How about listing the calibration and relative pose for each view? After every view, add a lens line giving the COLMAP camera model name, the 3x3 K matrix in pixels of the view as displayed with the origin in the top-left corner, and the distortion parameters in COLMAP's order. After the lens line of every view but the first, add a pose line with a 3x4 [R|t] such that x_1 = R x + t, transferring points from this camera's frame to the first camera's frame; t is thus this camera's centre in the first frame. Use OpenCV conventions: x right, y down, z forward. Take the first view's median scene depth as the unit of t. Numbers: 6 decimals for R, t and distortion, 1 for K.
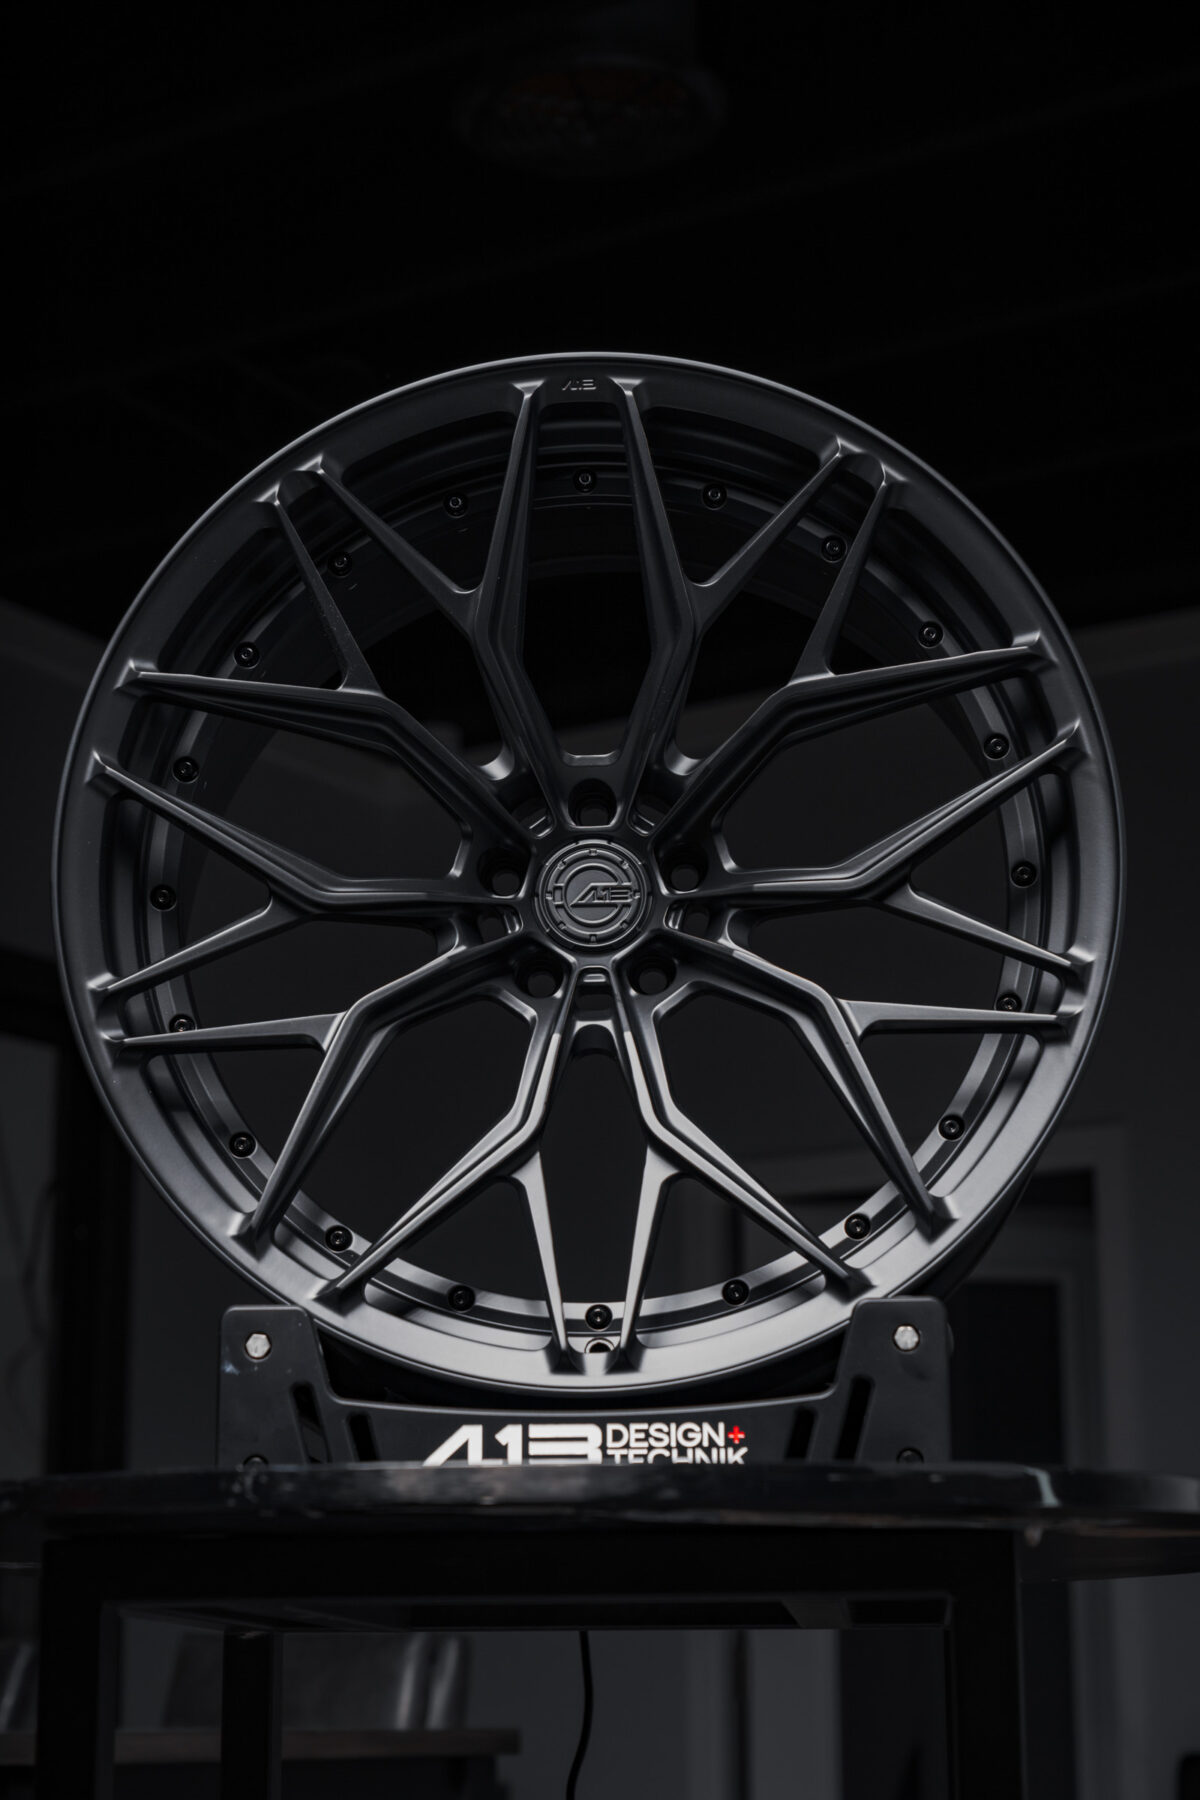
lens RADIAL K [[3224.8, 0, 600.0], [0, 3224.8, 900.0], [0, 0, 1]] dist [0.012807, 0.024746]
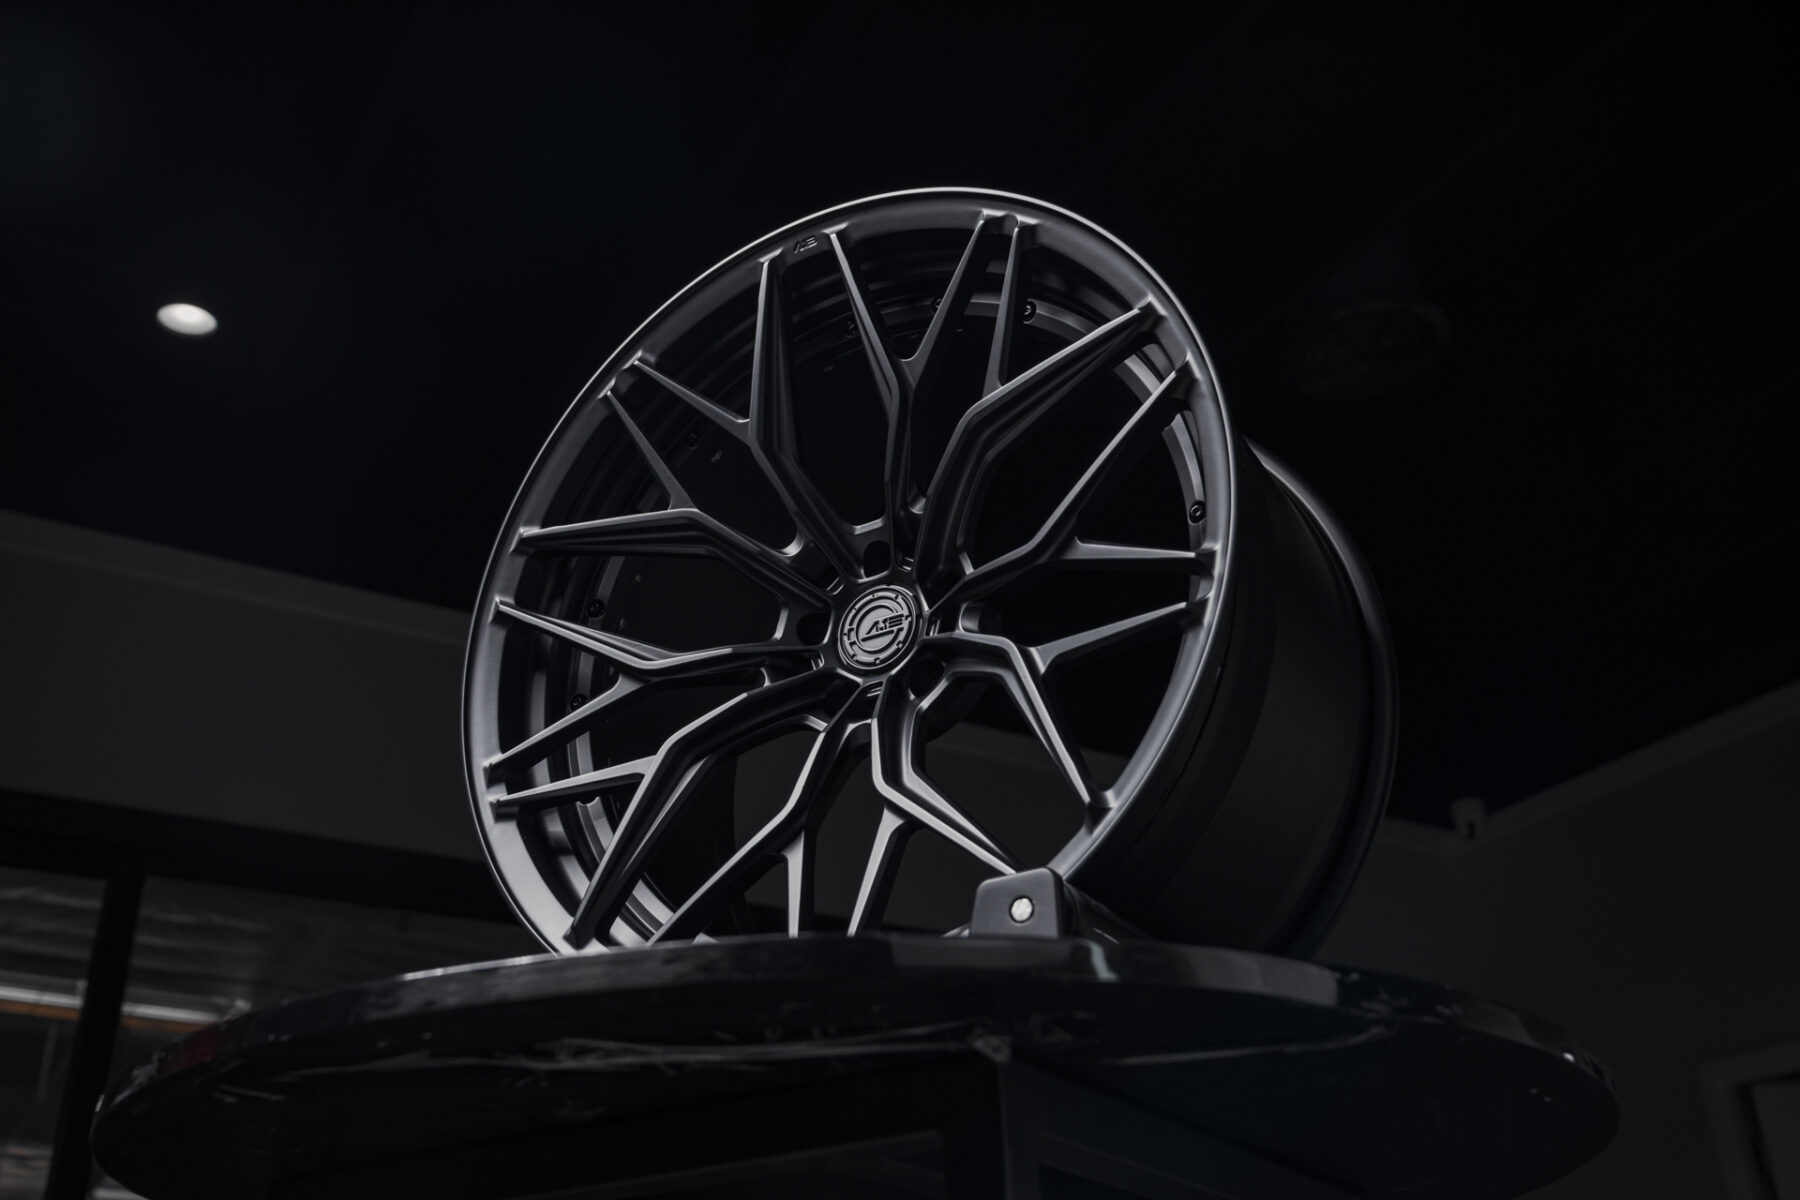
lens RADIAL K [[1781.0, 0, 900.0], [0, 1781.0, 600.0], [0, 0, 1]] dist [0.002632, 0.000124]
pose [[0.870881, -0.241209, -0.428234, 0.294262], [0.126134, 0.951795, -0.279600, 0.176417], [0.475033, 0.189483, 0.859325, 0.436442]]
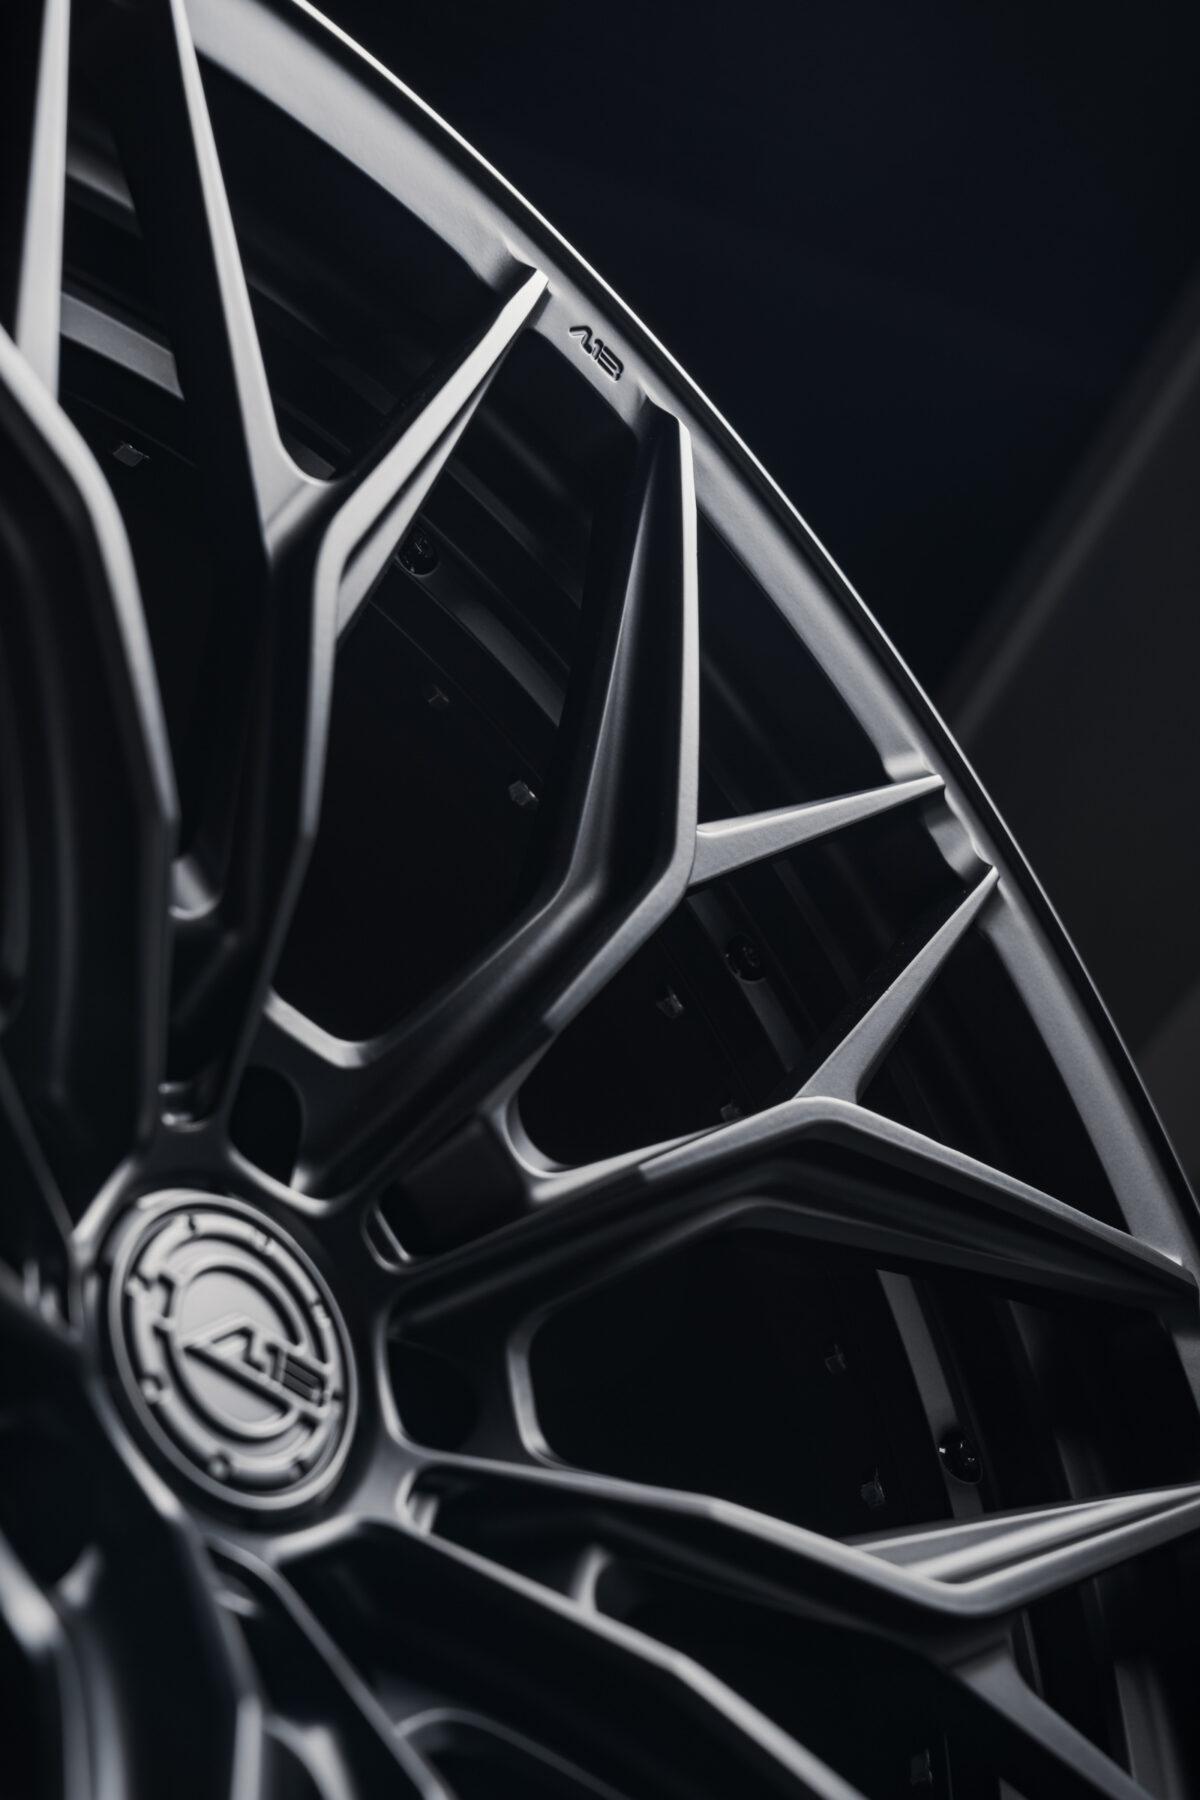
lens RADIAL K [[2077.1, 0, 600.0], [0, 2077.1, 900.0], [0, 0, 1]] dist [0.000697, 0.001595]
pose [[0.606361, 0.582616, 0.541188, -0.123332], [-0.209671, 0.773635, -0.597936, 0.083575], [-0.767049, 0.249094, 0.591260, 0.840828]]
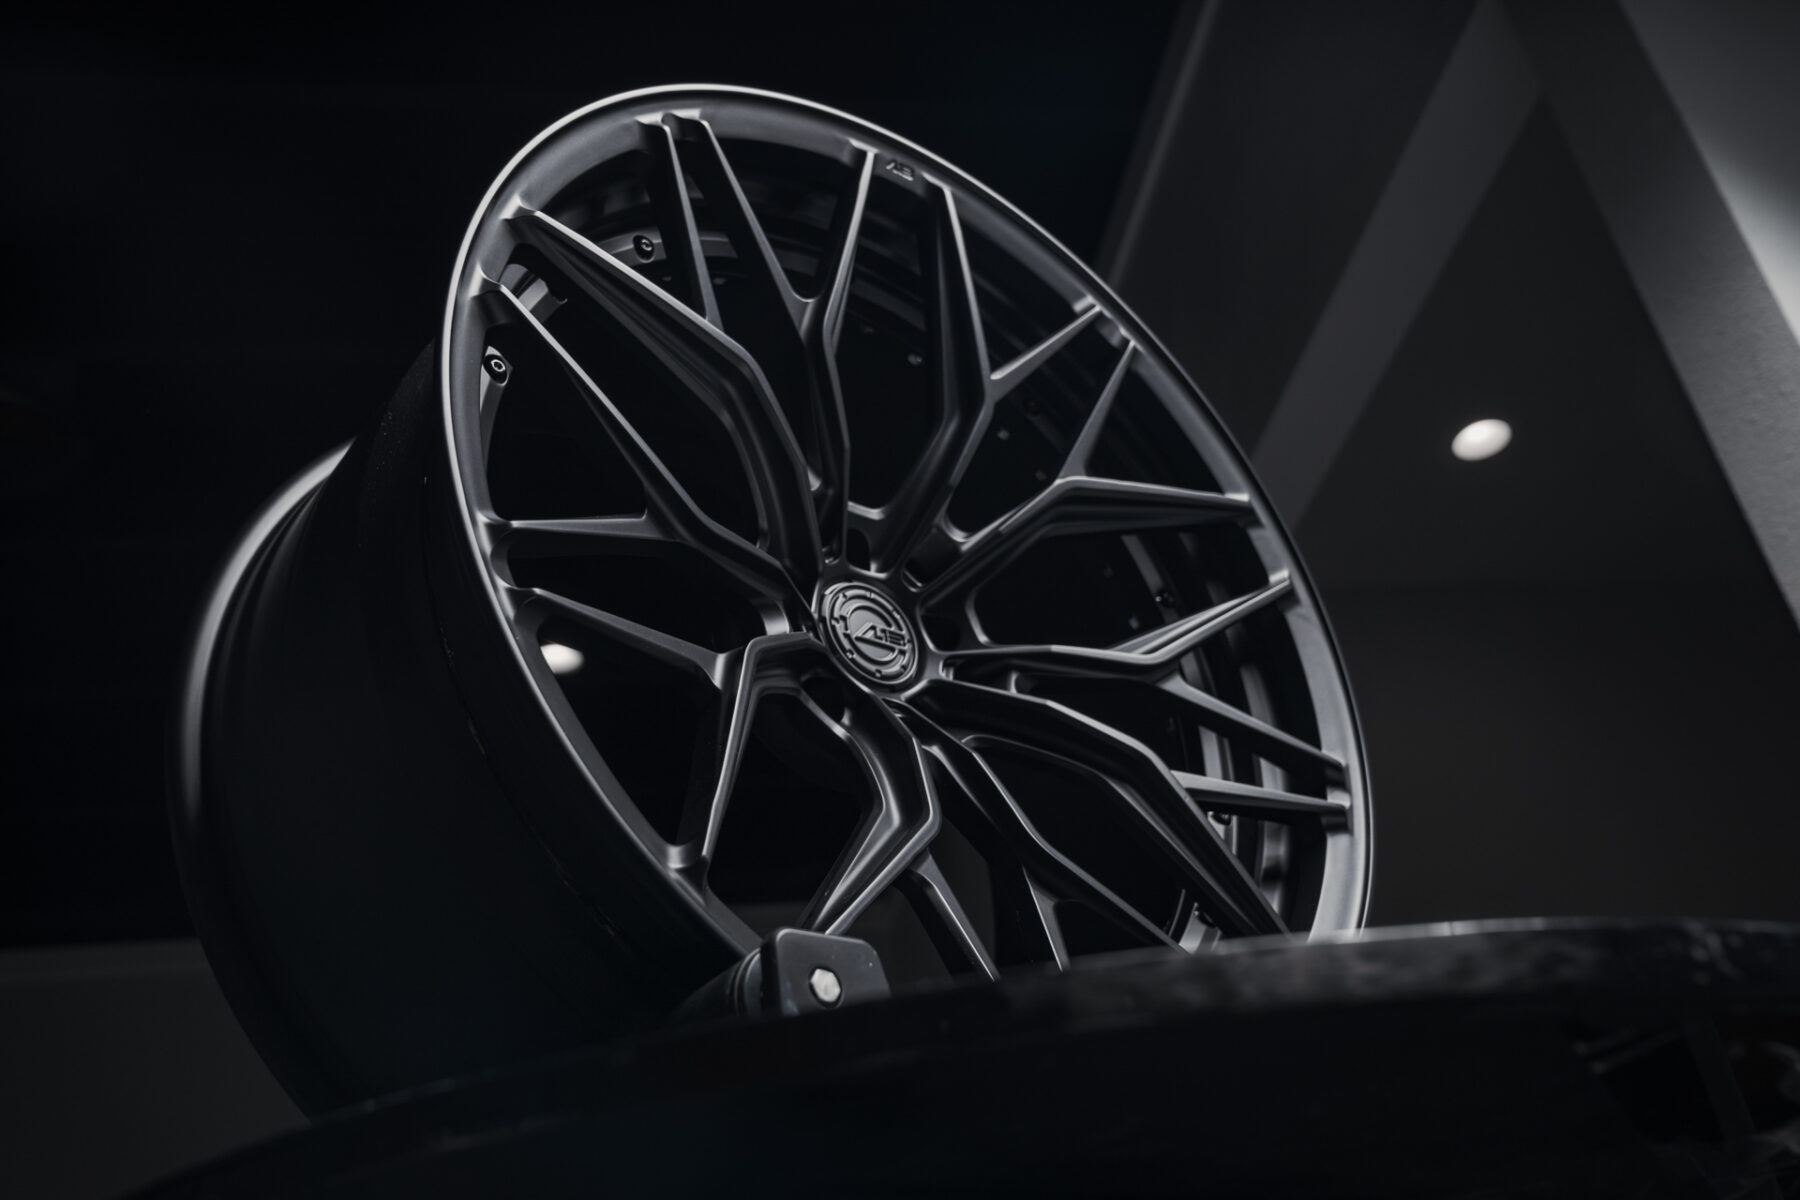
lens RADIAL K [[1728.4, 0, 900.0], [0, 1728.4, 600.0], [0, 0, 1]] dist [-0.000031, -0.000290]
pose [[0.749356, 0.275656, 0.602063, -0.304412], [-0.037407, 0.925401, -0.377138, 0.180452], [-0.661110, 0.260089, 0.703766, 0.643637]]
